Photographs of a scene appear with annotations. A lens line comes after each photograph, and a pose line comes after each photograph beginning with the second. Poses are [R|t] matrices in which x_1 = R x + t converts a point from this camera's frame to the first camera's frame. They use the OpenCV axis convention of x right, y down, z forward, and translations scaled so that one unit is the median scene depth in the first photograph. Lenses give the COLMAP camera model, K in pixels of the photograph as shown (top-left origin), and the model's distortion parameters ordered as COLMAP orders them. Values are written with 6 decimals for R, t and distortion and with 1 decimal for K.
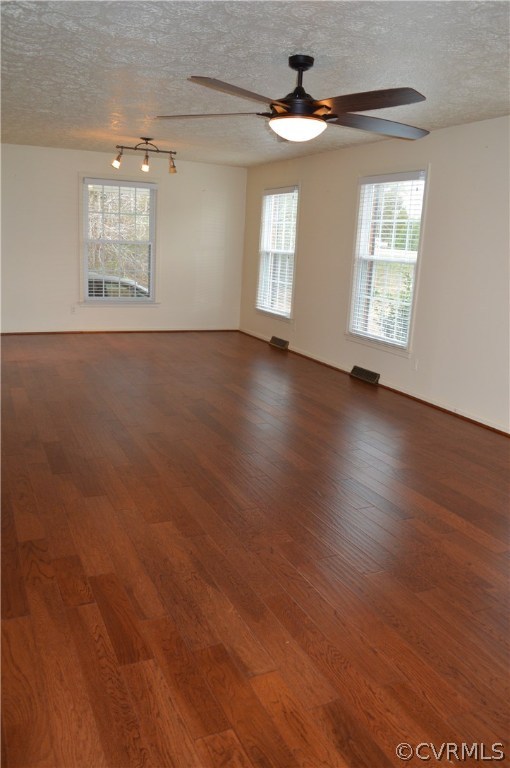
lens RADIAL K [[618.1, 0, 248.5], [0, 618.1, 385.7], [0, 0, 1]] dist [-0.084899, 0.019856]
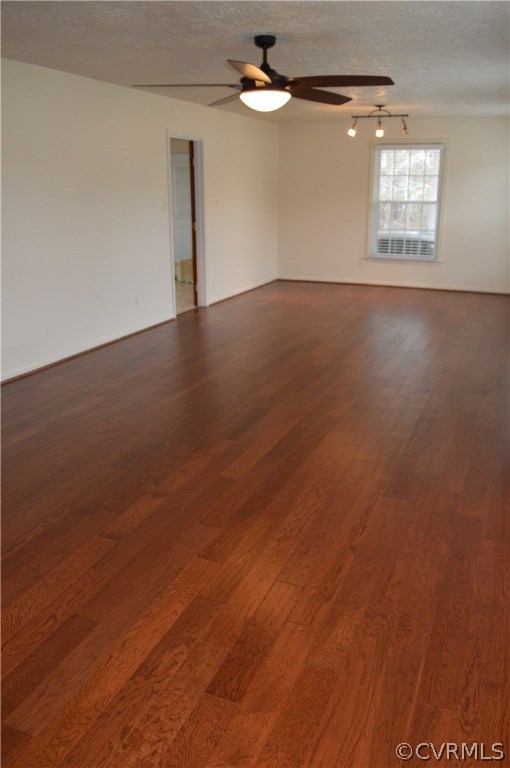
lens RADIAL K [[618.1, 0, 262.5], [0, 618.1, 376.1], [0, 0, 1]] dist [-0.084899, 0.019856]
pose [[0.679520, 0.163827, -0.715131, 0.529216], [-0.133833, 0.986074, 0.098728, -0.010386], [0.721347, 0.028620, 0.691983, 0.115271]]
